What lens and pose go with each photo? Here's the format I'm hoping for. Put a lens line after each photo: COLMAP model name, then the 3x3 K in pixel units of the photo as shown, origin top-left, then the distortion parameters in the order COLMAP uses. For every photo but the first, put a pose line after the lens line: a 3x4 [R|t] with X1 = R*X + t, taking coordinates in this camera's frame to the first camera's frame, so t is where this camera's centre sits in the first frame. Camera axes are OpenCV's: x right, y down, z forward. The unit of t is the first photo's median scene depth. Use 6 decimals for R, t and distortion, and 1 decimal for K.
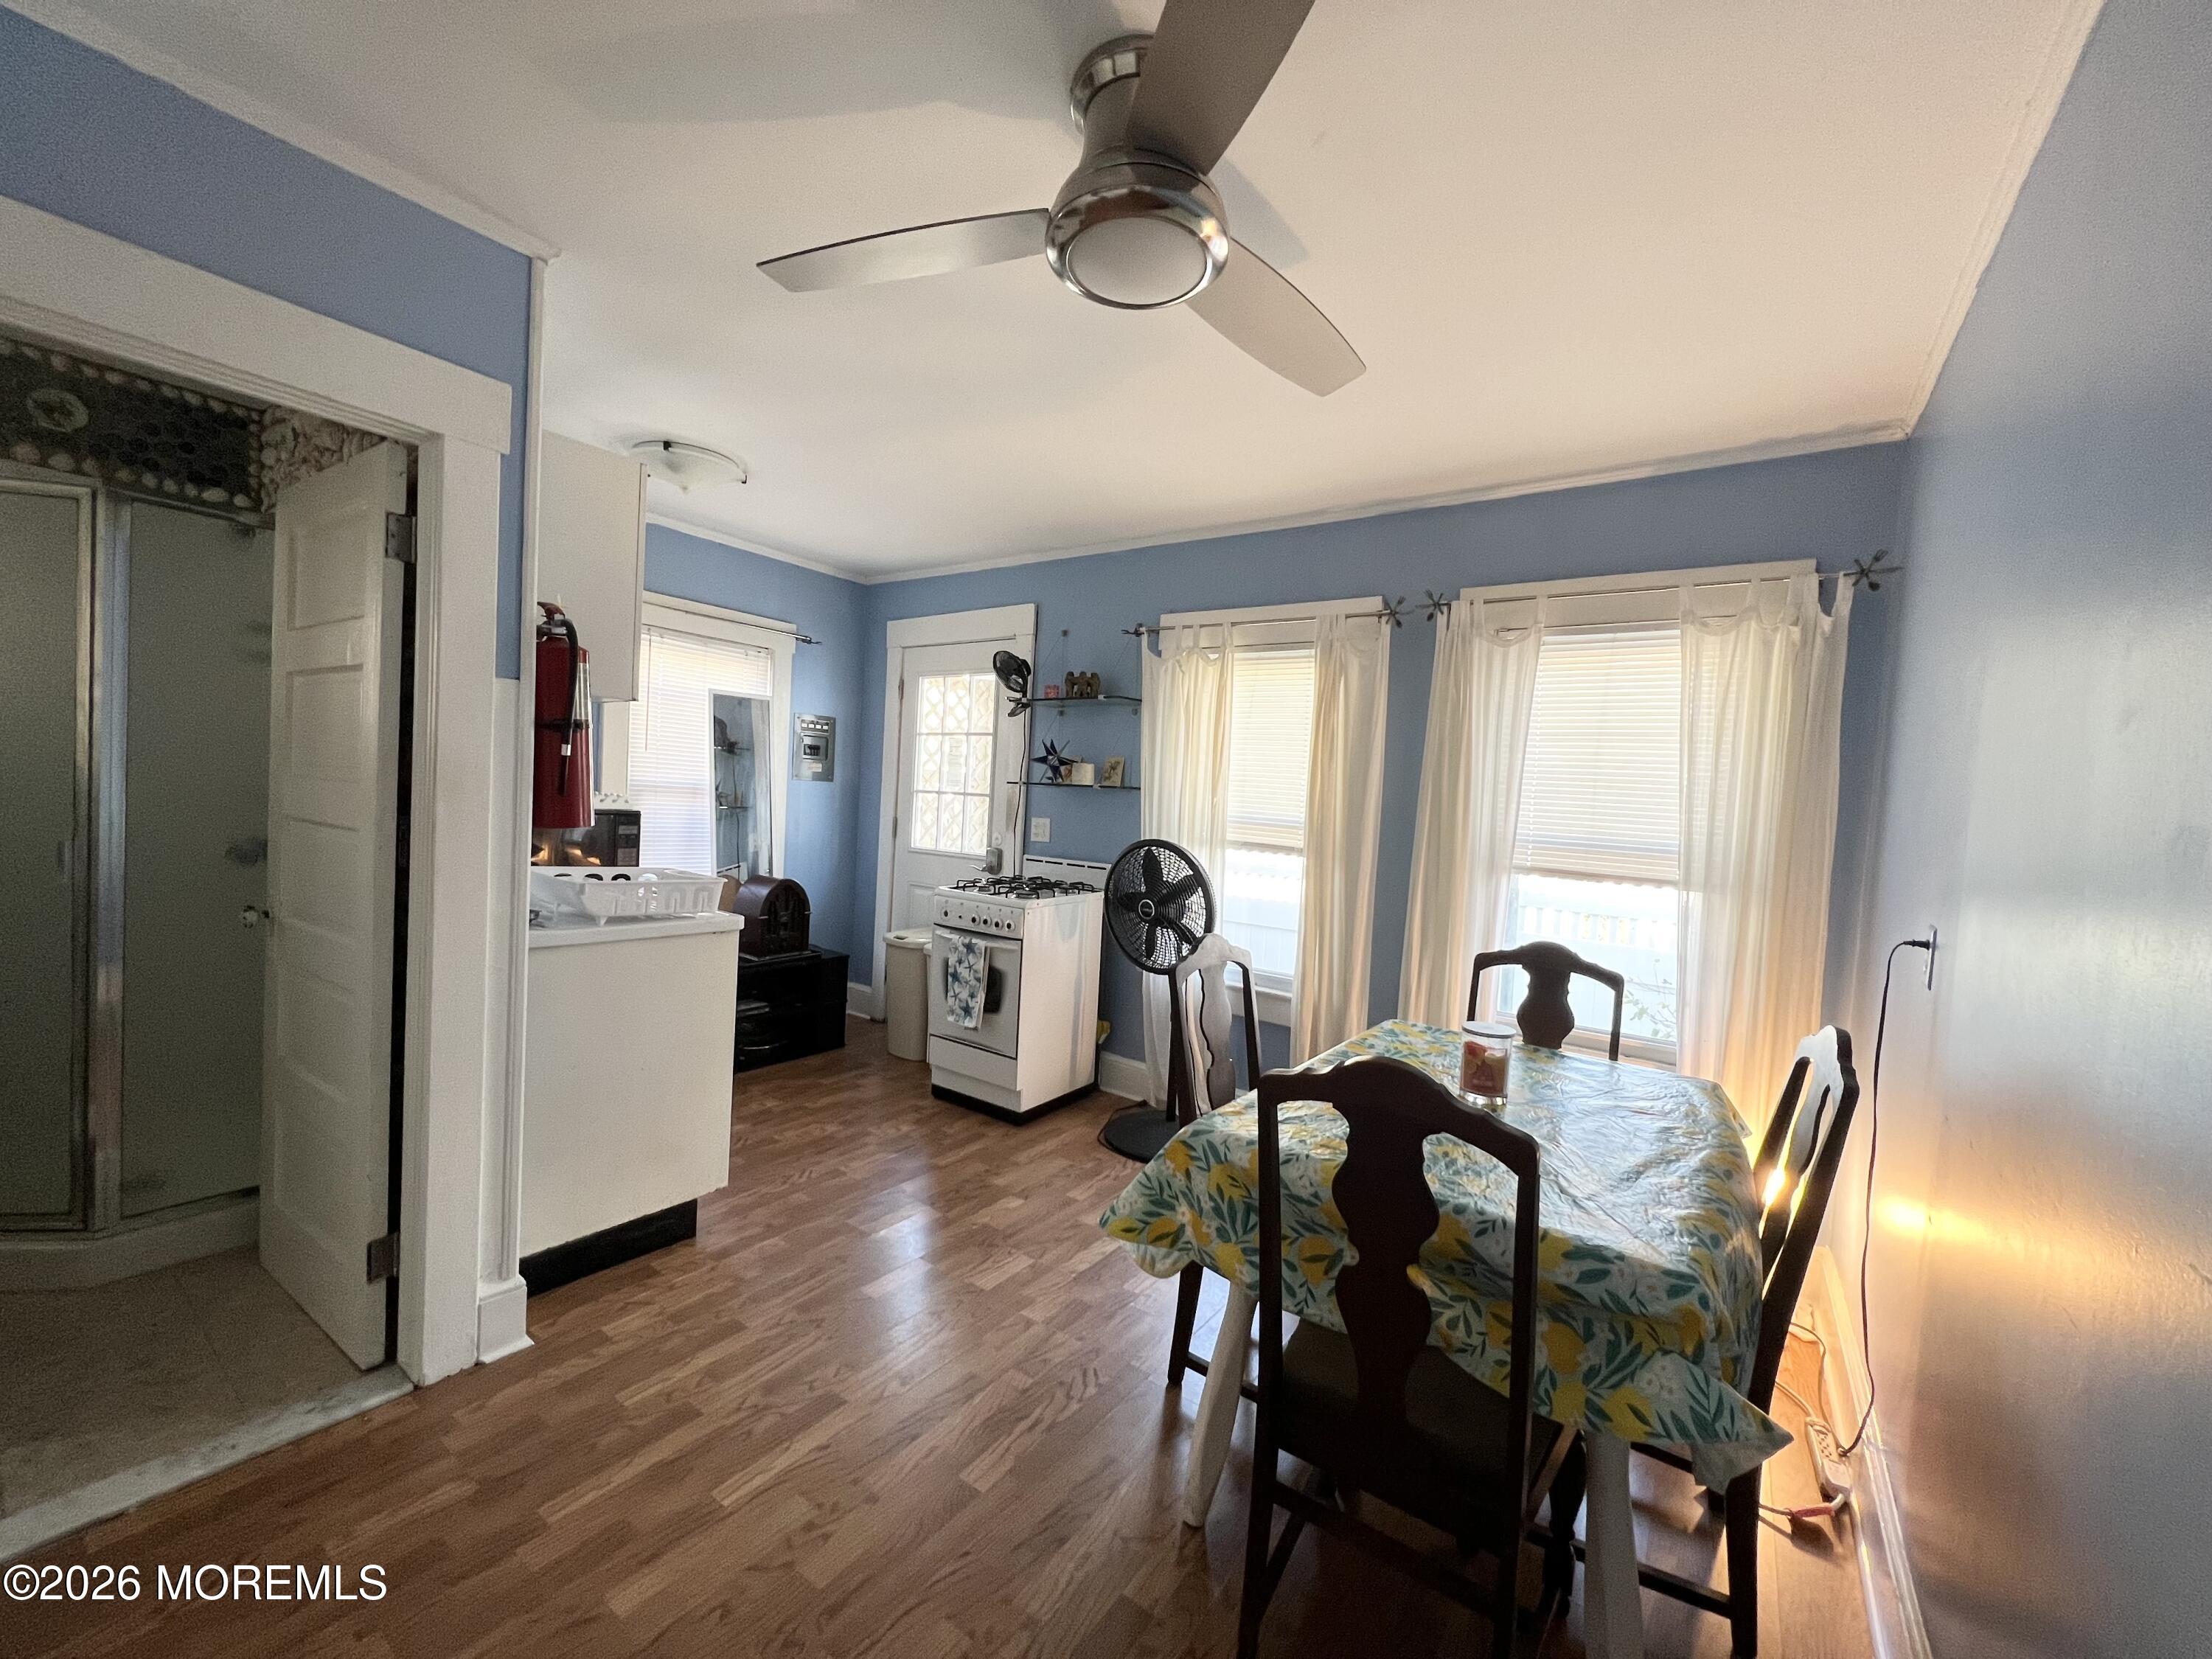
lens RADIAL K [[876.5, 0, 1110.7], [0, 876.5, 832.3], [0, 0, 1]] dist [-0.023567, -0.000029]
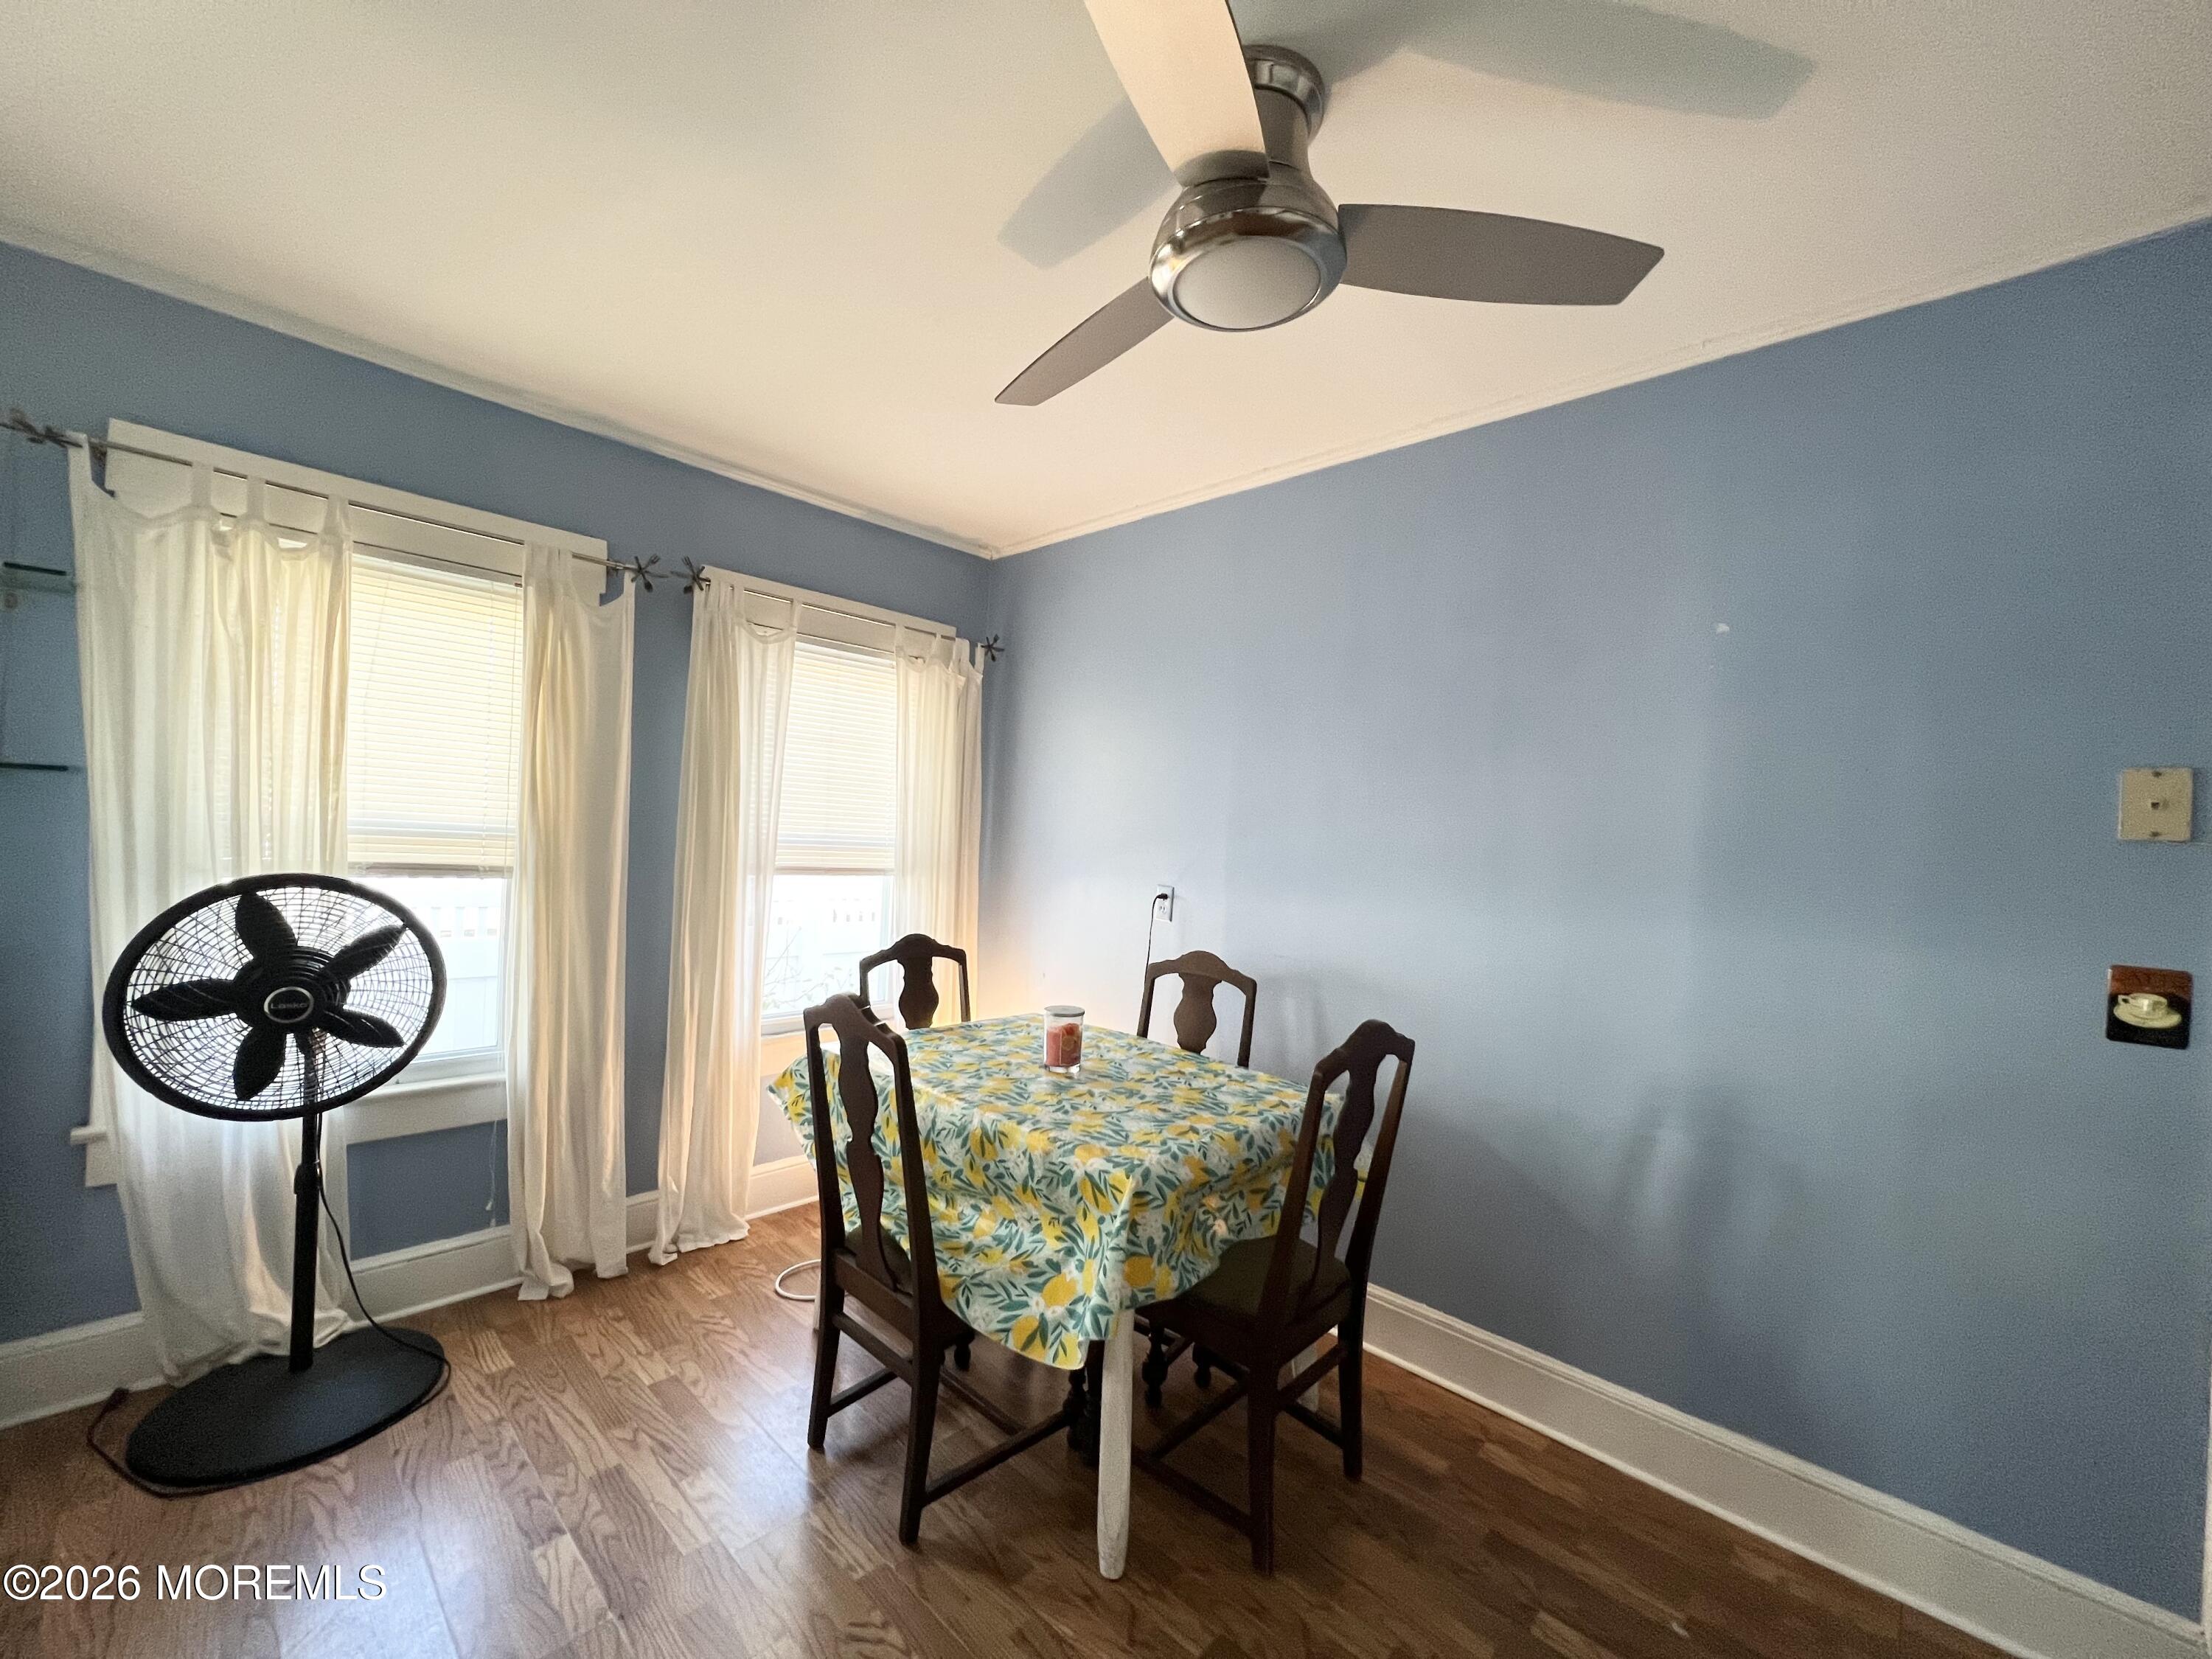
lens RADIAL K [[889.4, 0, 1101.1], [0, 889.4, 817.5], [0, 0, 1]] dist [0.001335, 0.000235]
pose [[0.142316, -0.039656, 0.989027, -0.455382], [-0.007652, 0.999123, 0.041162, -0.057557], [-0.989792, -0.013426, 0.141888, 0.451650]]
